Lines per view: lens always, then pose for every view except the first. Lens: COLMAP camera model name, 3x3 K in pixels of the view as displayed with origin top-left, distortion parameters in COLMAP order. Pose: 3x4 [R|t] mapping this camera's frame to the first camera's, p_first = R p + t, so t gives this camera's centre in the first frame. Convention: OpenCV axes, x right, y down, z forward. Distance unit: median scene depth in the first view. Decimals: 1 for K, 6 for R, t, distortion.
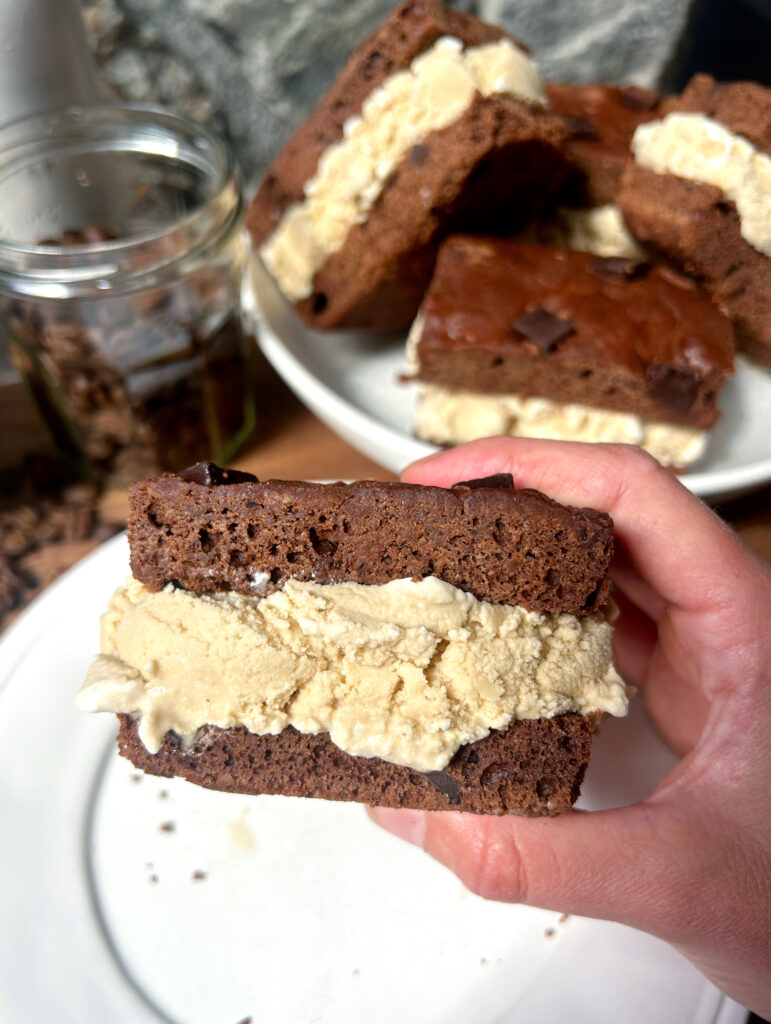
lens RADIAL K [[812.2, 0, 385.5], [0, 812.2, 512.0], [0, 0, 1]] dist [-0.021725, -0.006300]
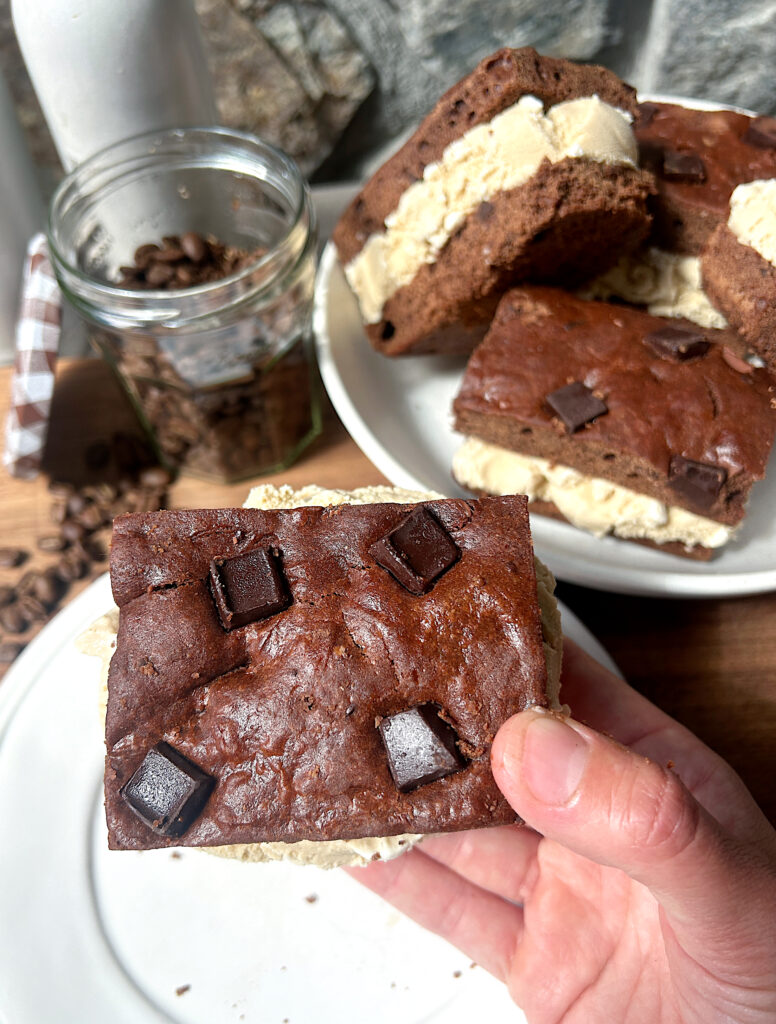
lens RADIAL K [[812.2, 0, 388.0], [0, 812.2, 512.0], [0, 0, 1]] dist [-0.021725, -0.006300]
pose [[0.975149, 0.153186, -0.160055, 0.138940], [-0.136012, 0.984207, 0.113301, -0.166966], [0.174884, -0.088716, 0.980584, -0.047292]]
